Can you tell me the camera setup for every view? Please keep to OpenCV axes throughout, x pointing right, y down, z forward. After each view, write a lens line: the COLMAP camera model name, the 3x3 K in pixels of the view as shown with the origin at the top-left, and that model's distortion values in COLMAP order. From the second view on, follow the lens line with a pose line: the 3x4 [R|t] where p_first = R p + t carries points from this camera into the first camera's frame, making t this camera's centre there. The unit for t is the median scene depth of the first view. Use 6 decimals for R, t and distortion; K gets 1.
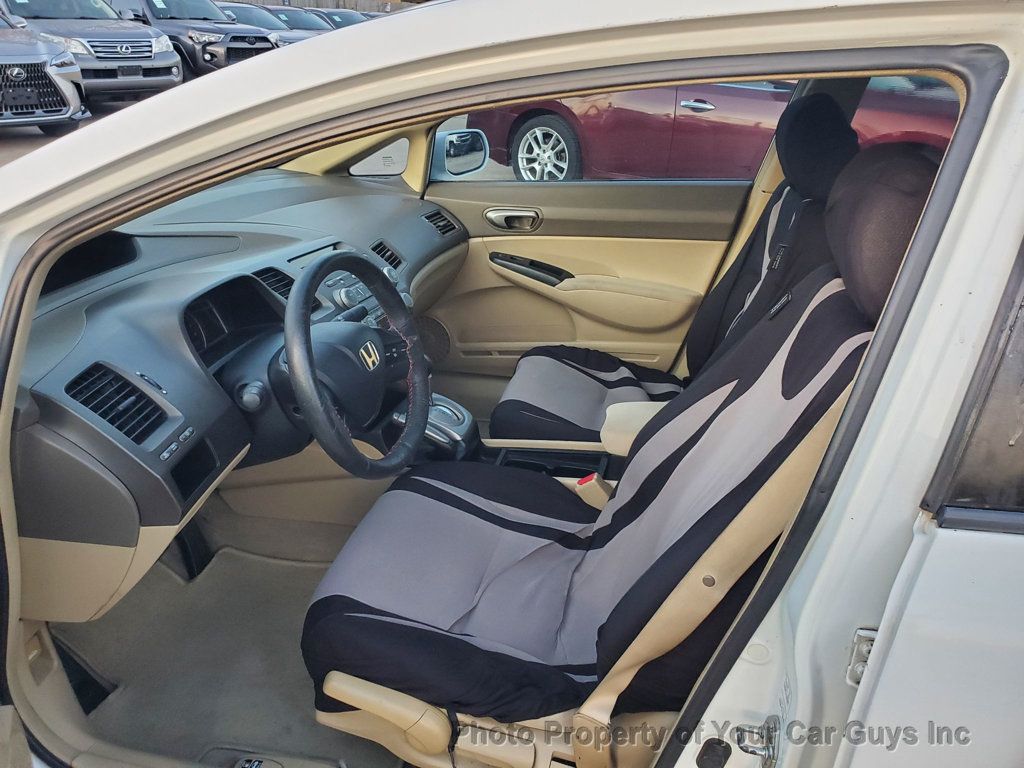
lens RADIAL K [[802.4, 0, 505.3], [0, 802.4, 382.1], [0, 0, 1]] dist [0.033562, -0.032965]
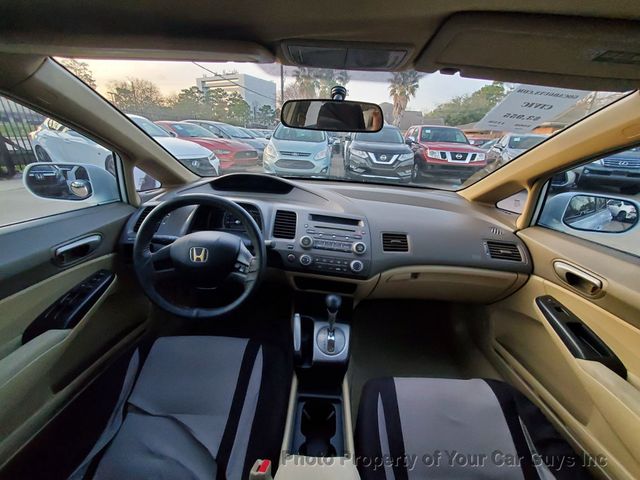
lens RADIAL K [[251.3, 0, 319.4], [0, 251.3, 236.3], [0, 0, 1]] dist [-0.001467, 0.000001]
pose [[0.218175, 0.356929, -0.908296, 0.271554], [-0.441568, 0.866100, 0.234282, -0.224630], [0.870298, 0.349960, 0.346569, 0.722944]]
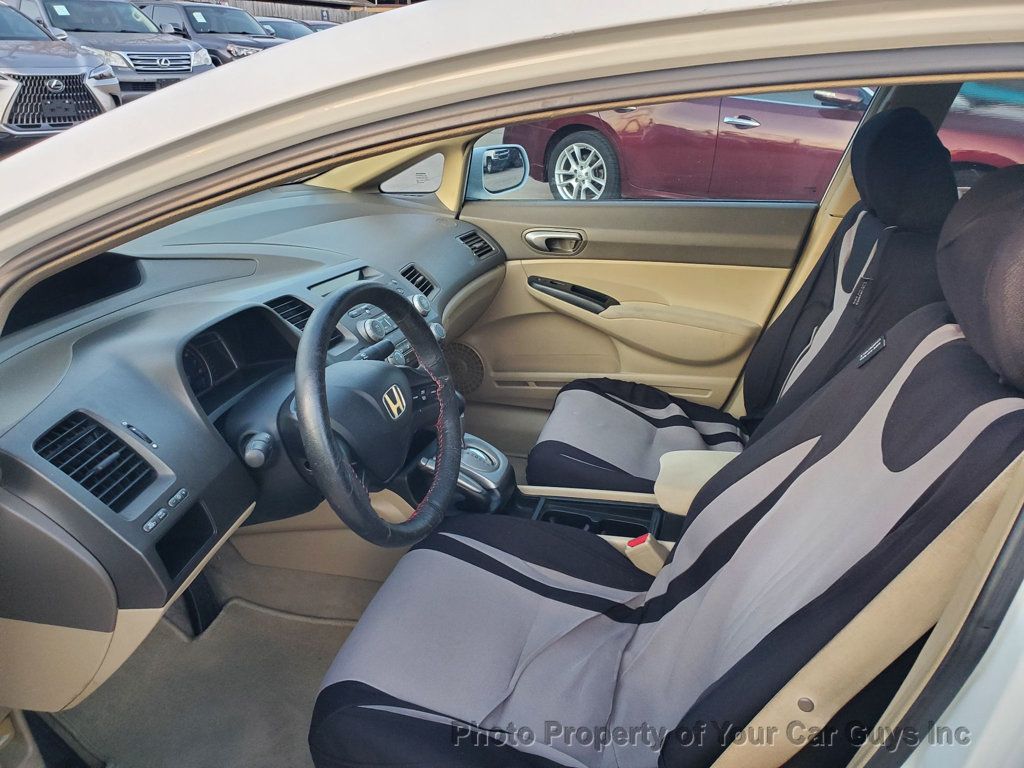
lens RADIAL K [[802.5, 0, 515.8], [0, 802.5, 384.4], [0, 0, 1]] dist [0.023188, -0.006889]
pose [[0.999552, 0.015890, -0.025362, -0.011017], [-0.016266, 0.999759, -0.014718, -0.028937], [0.025122, 0.015124, 0.999570, 0.093874]]
